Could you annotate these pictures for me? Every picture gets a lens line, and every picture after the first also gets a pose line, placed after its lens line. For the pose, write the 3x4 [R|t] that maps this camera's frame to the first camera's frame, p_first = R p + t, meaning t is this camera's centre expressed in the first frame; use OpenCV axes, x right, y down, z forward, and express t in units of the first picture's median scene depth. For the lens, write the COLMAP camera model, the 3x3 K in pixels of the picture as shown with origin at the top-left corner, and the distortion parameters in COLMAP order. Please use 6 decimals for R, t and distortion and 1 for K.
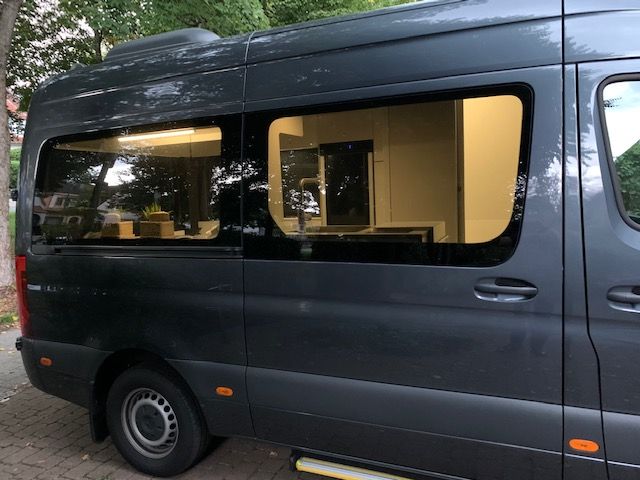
lens RADIAL K [[494.5, 0, 320.0], [0, 494.5, 240.0], [0, 0, 1]] dist [-0.032055, -0.002416]
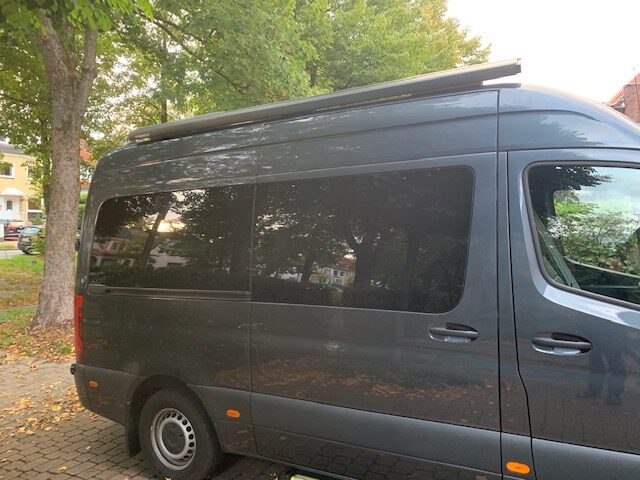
lens RADIAL K [[494.0, 0, 334.3], [0, 494.0, 244.0], [0, 0, 1]] dist [-0.115062, 0.121783]
pose [[0.996775, 0.022121, -0.077140, 0.096735], [-0.028687, 0.995961, -0.085081, -0.003161], [0.074946, 0.087019, 0.993383, -0.130790]]
